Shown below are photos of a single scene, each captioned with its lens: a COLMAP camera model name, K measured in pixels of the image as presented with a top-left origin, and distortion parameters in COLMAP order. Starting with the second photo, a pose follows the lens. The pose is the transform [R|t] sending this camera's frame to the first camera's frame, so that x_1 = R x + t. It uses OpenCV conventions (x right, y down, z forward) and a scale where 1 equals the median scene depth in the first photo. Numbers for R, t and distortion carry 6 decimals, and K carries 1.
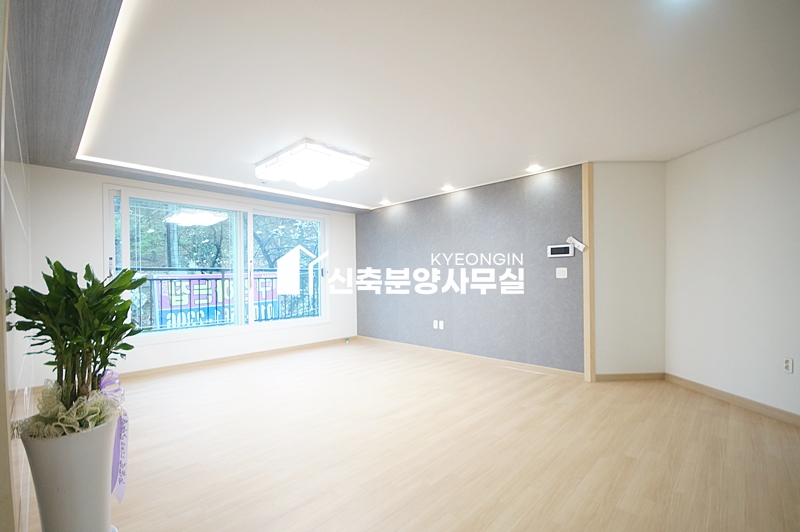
lens RADIAL K [[350.2, 0, 396.4], [0, 350.2, 270.1], [0, 0, 1]] dist [0.002612, -0.000277]
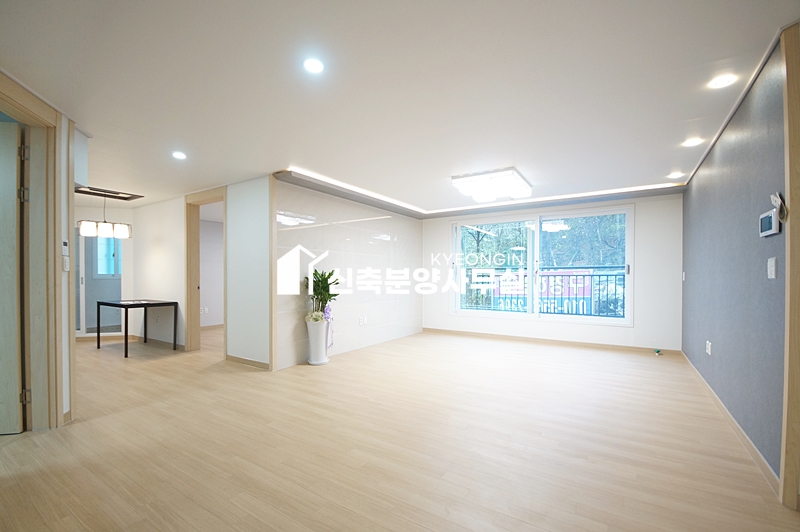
lens RADIAL K [[350.2, 0, 399.2], [0, 350.2, 272.6], [0, 0, 1]] dist [0.002612, -0.000277]
pose [[0.190971, 0.006843, -0.981572, 0.575705], [0.017022, 0.999802, 0.010282, -0.005646], [0.981448, -0.018672, 0.190817, 0.268152]]
